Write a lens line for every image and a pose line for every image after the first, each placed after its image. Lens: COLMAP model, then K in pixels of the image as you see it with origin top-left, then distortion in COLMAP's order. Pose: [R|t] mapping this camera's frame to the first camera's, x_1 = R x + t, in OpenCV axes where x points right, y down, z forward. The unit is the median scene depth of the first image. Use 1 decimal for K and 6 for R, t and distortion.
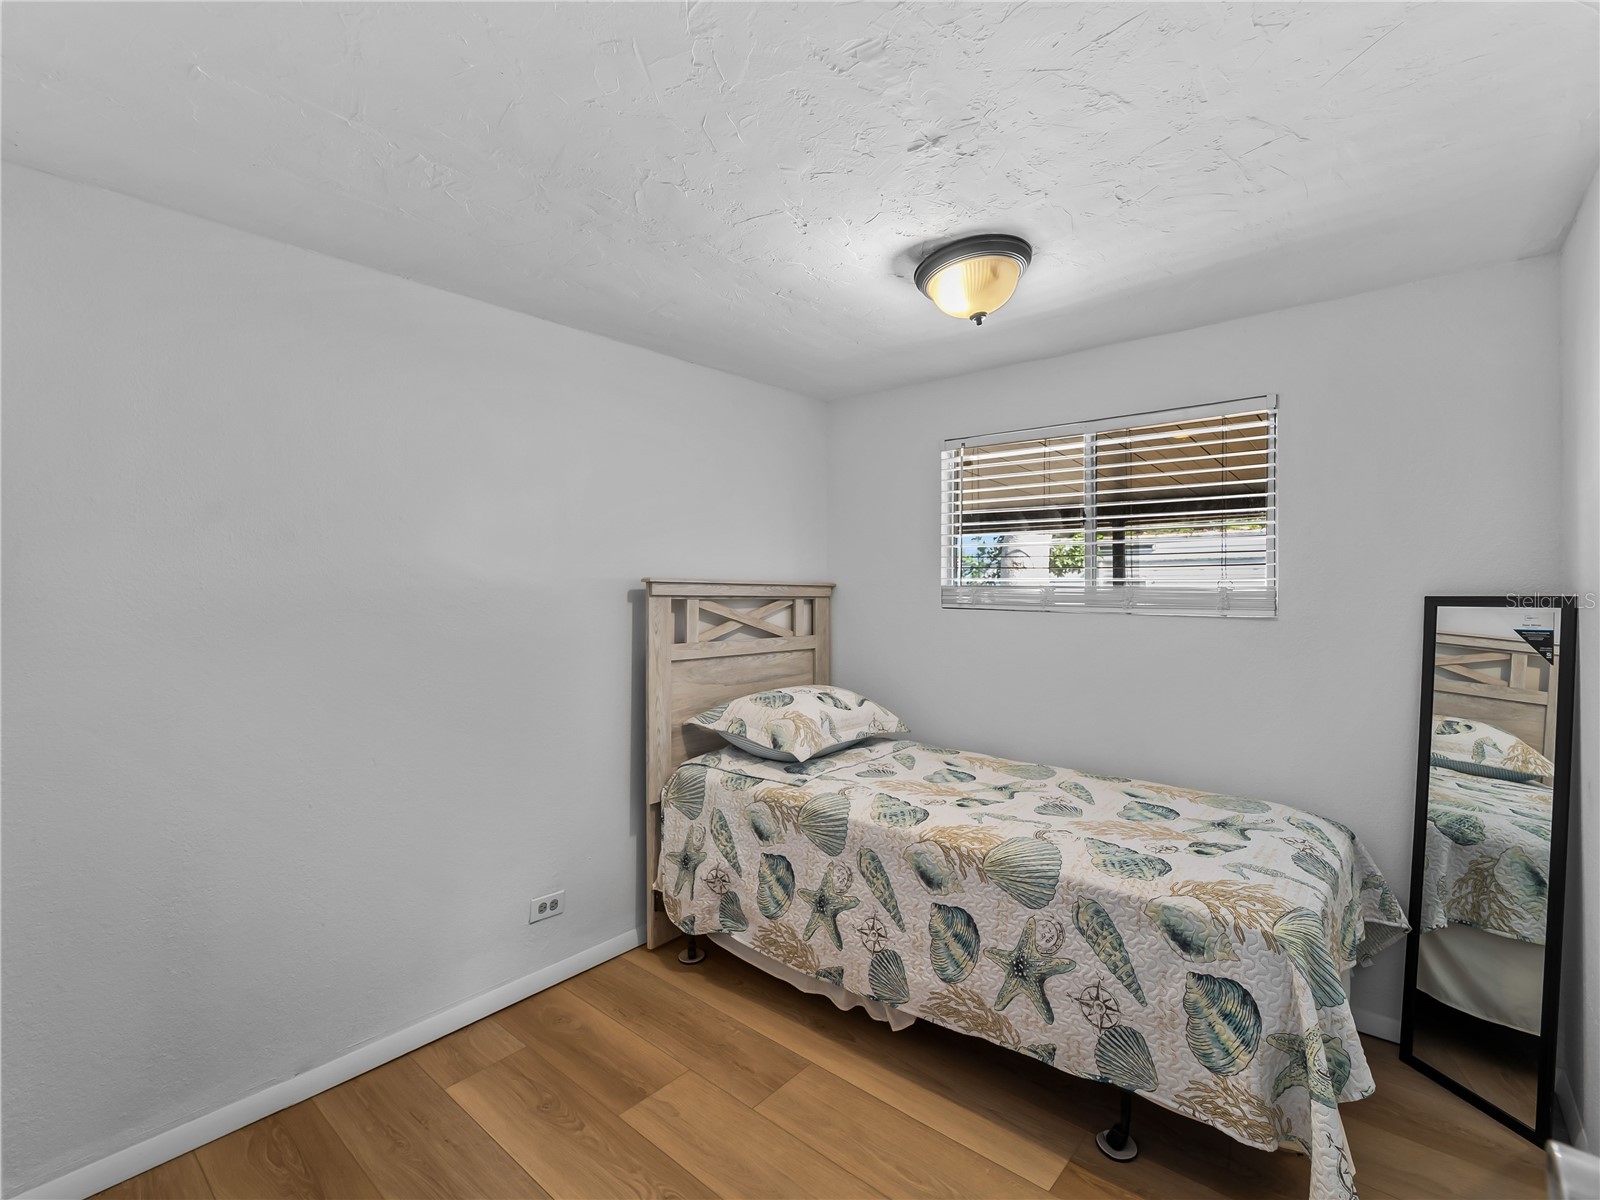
lens RADIAL K [[723.2, 0, 805.7], [0, 723.2, 605.2], [0, 0, 1]] dist [-0.002916, -0.001051]
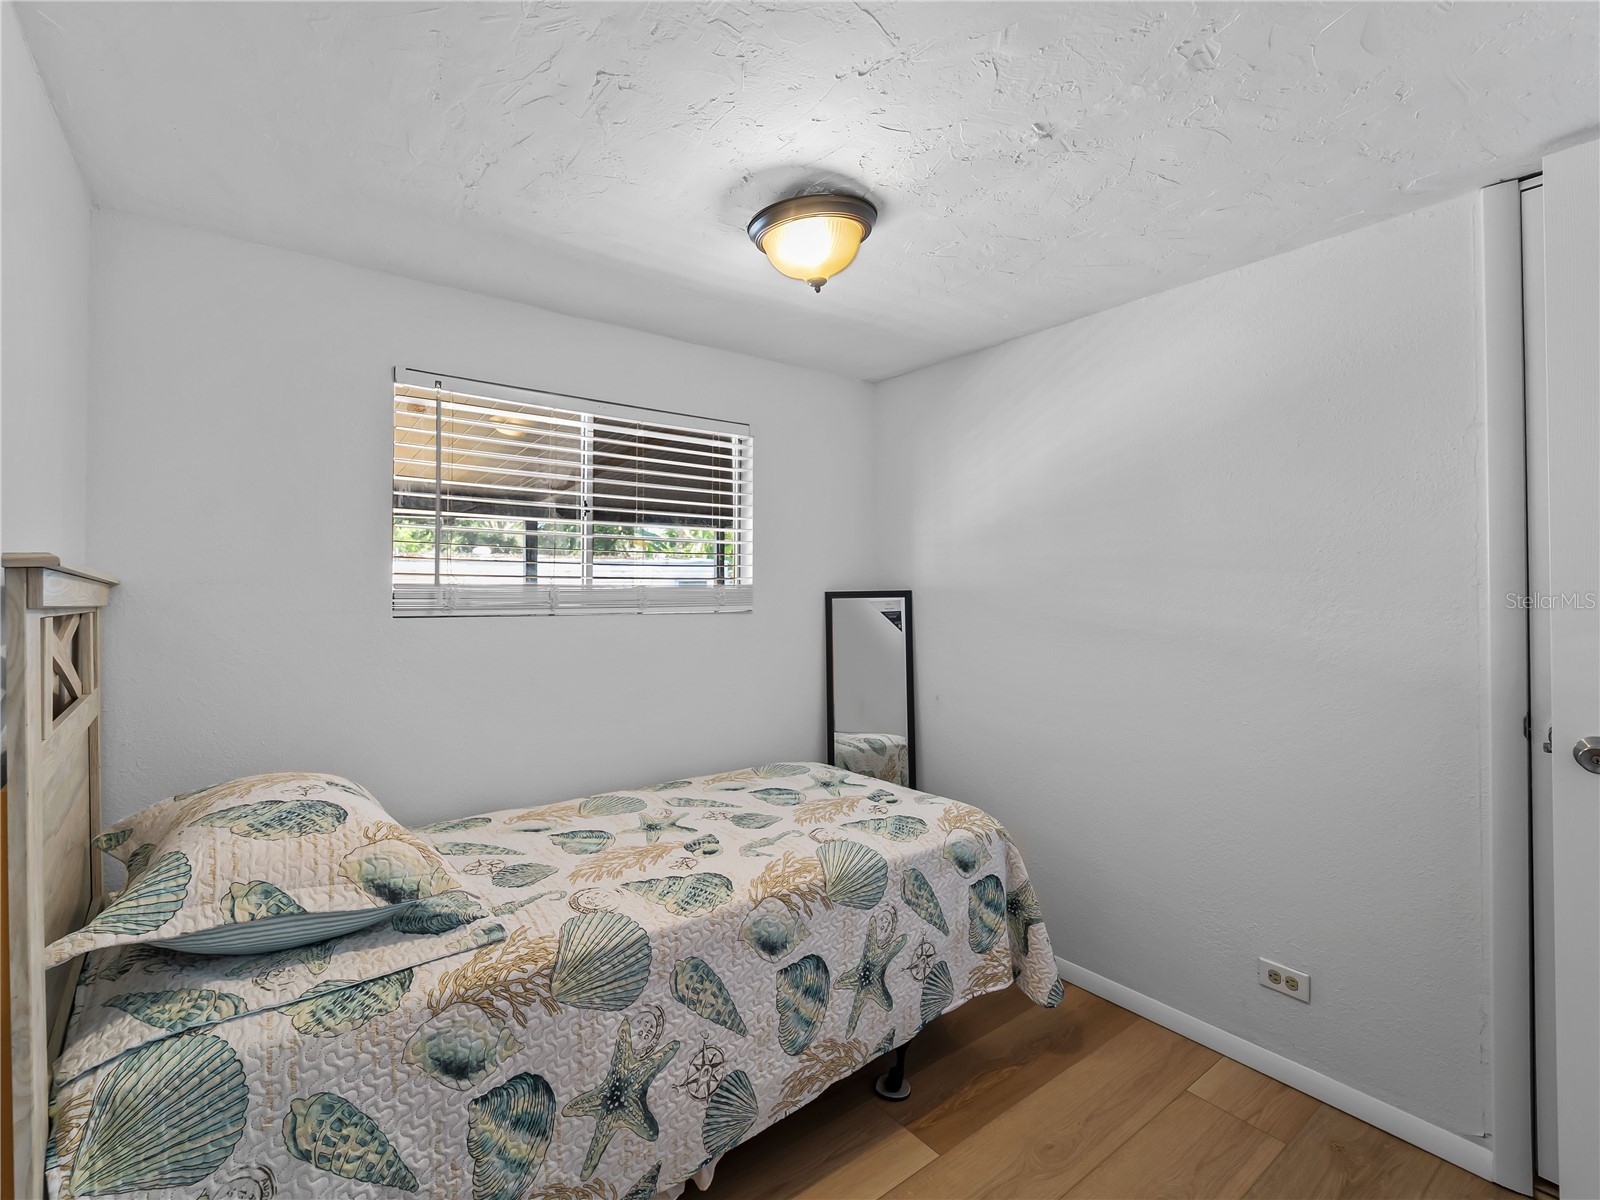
lens RADIAL K [[723.2, 0, 805.7], [0, 723.2, 605.2], [0, 0, 1]] dist [-0.002916, -0.001051]
pose [[0.223347, -0.020560, 0.974522, -0.581095], [0.032029, 0.999392, 0.013744, -0.007408], [-0.974213, 0.028143, 0.223870, 0.757772]]
